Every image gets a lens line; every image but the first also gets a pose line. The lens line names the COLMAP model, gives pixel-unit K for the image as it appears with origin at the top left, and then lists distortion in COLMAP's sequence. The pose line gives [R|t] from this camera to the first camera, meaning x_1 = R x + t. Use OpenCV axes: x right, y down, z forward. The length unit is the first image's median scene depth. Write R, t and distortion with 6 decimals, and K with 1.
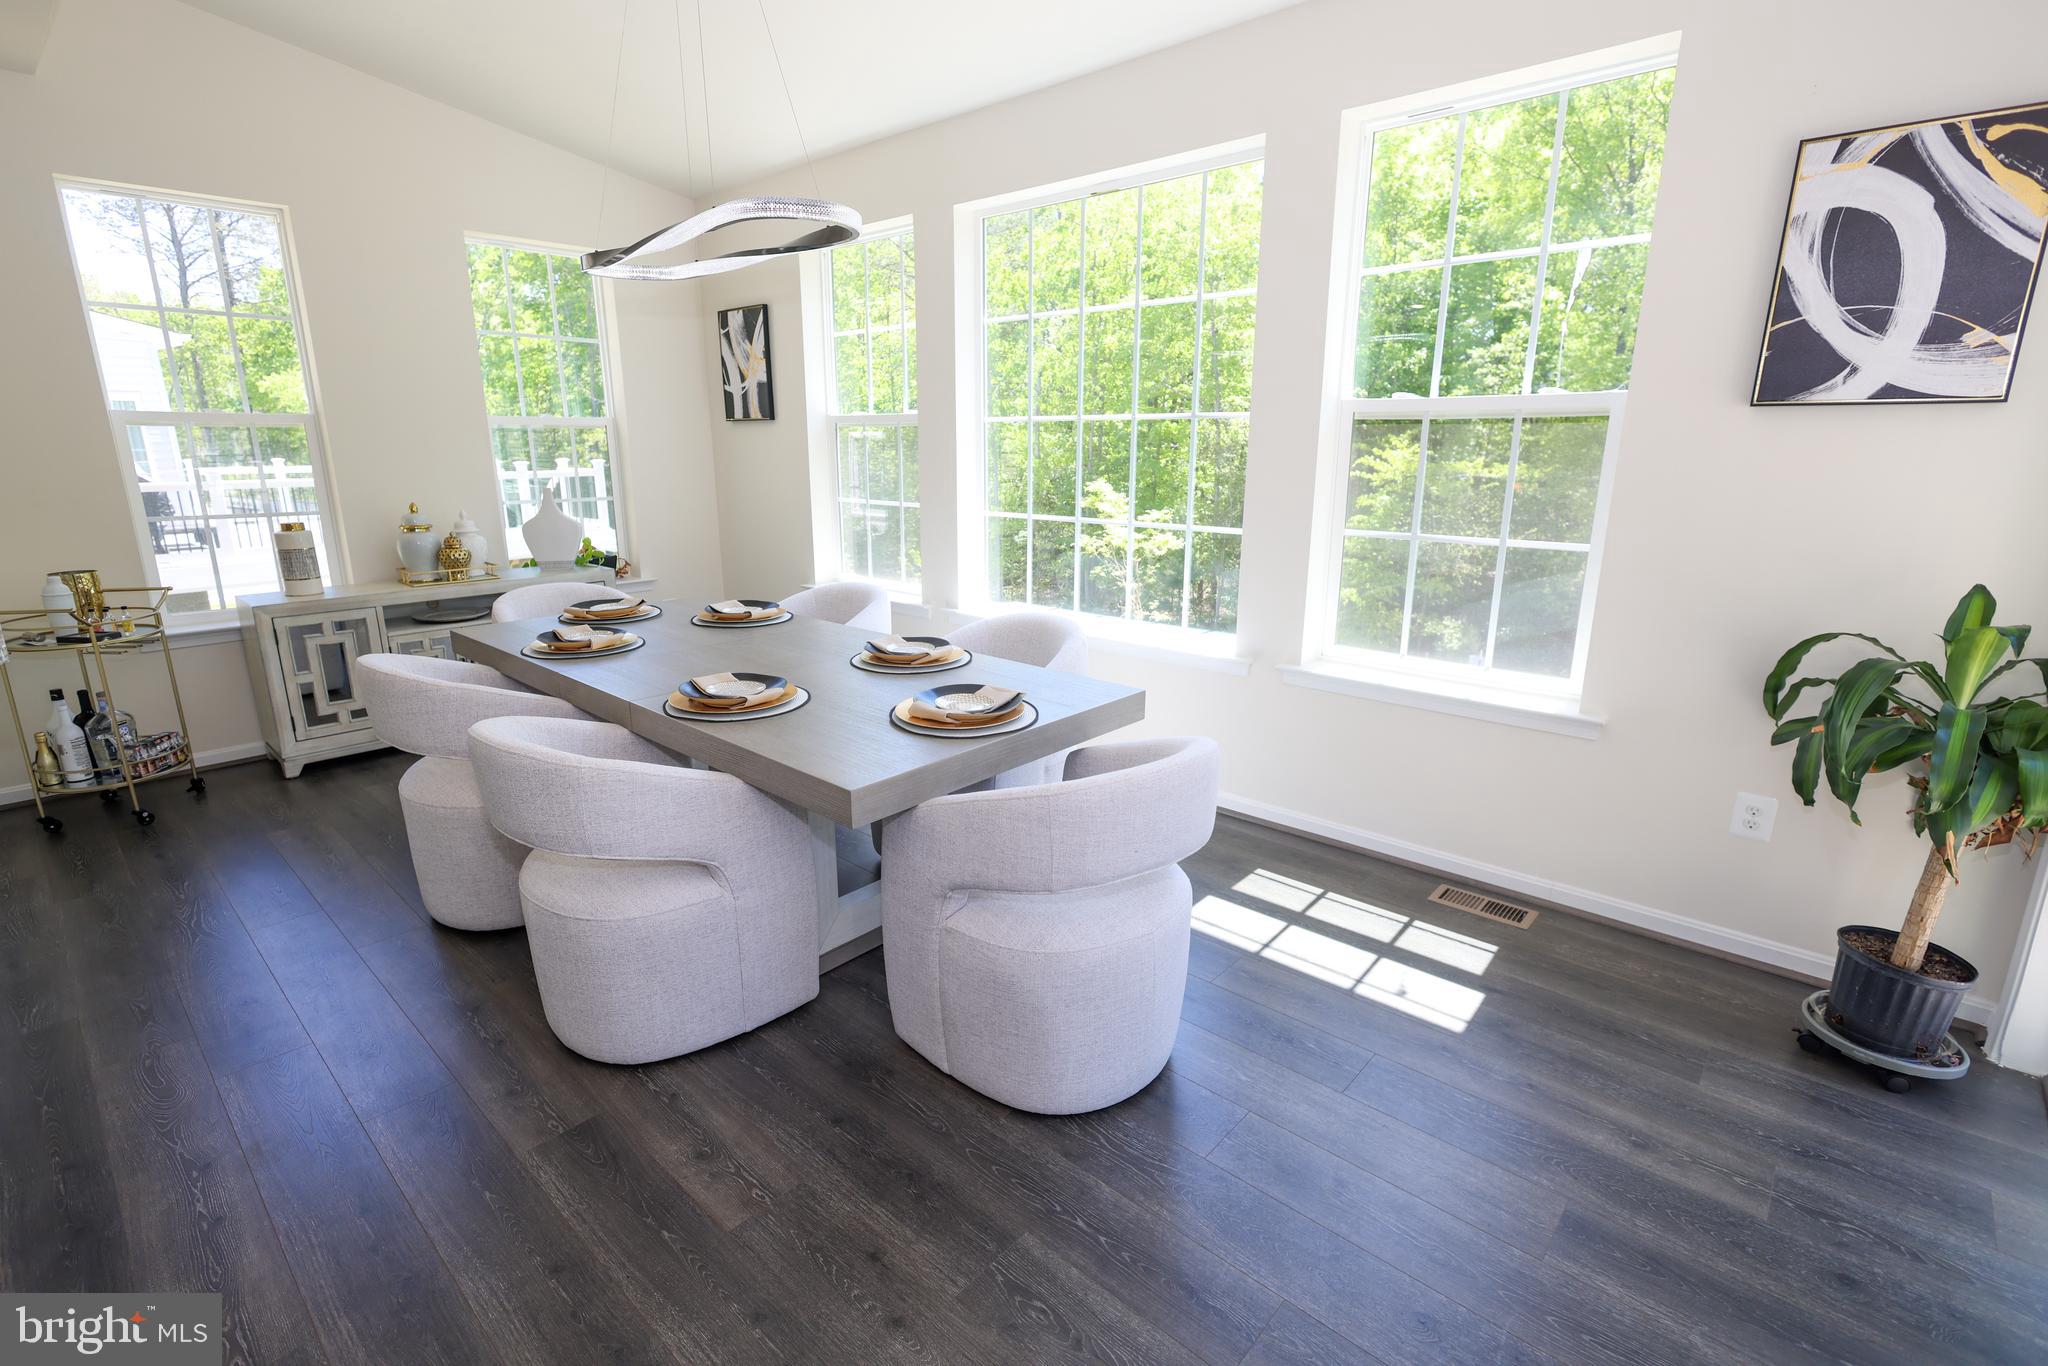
lens RADIAL K [[948.4, 0, 1022.1], [0, 948.4, 668.9], [0, 0, 1]] dist [0.001209, 0.000412]
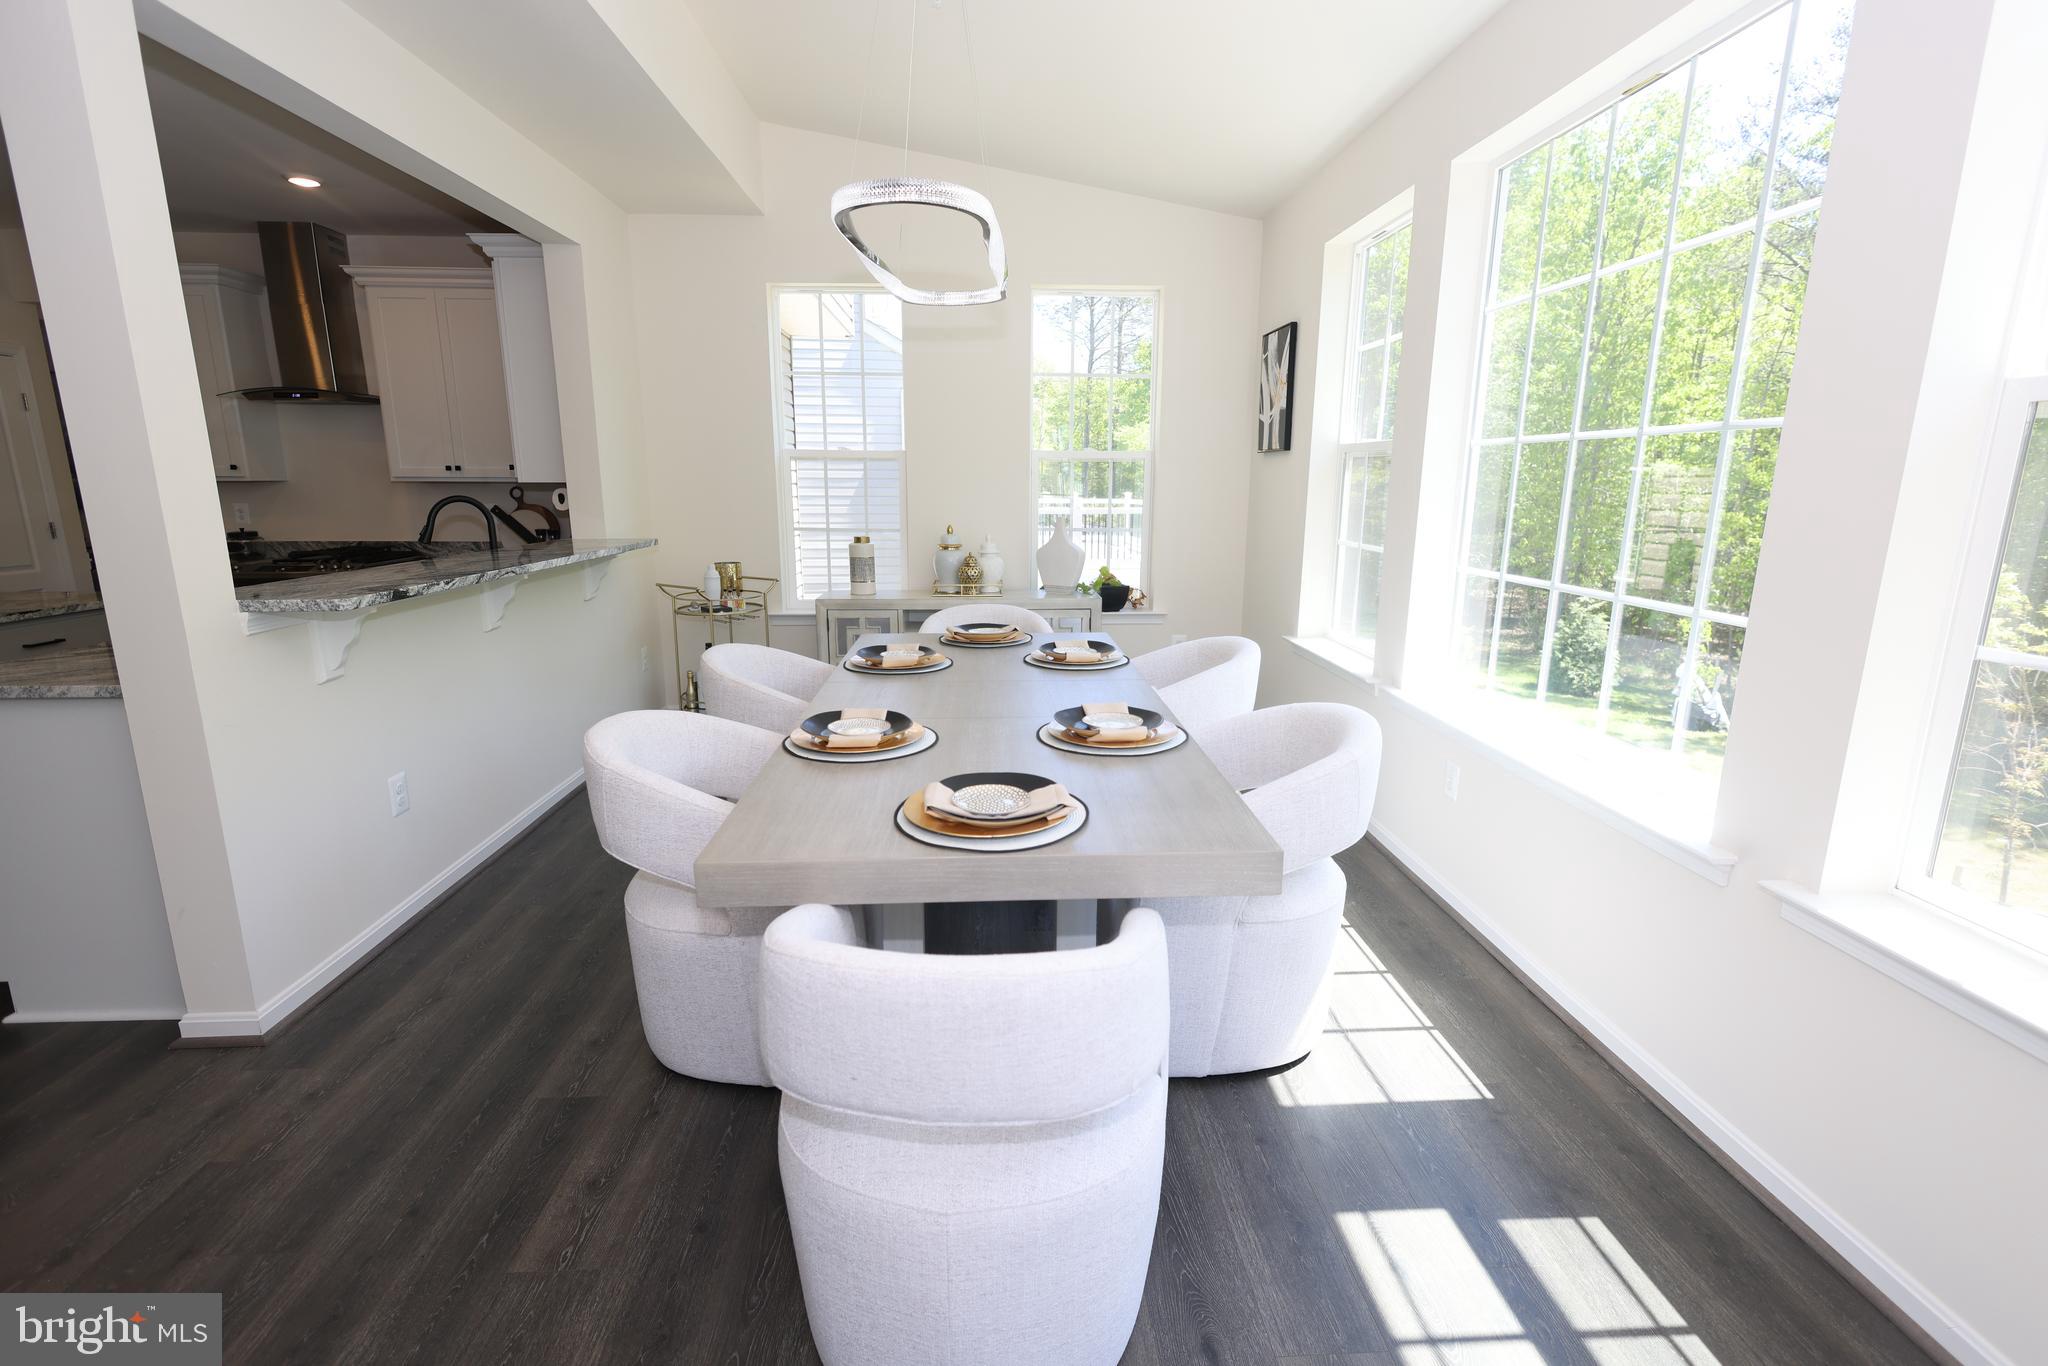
lens RADIAL K [[943.4, 0, 1020.2], [0, 943.4, 687.6], [0, 0, 1]] dist [0.000466, 0.000094]
pose [[0.712062, 0.156363, -0.684484, 0.238876], [-0.170691, 0.984191, 0.047259, -0.047943], [0.681052, 0.083183, 0.727494, 0.232911]]
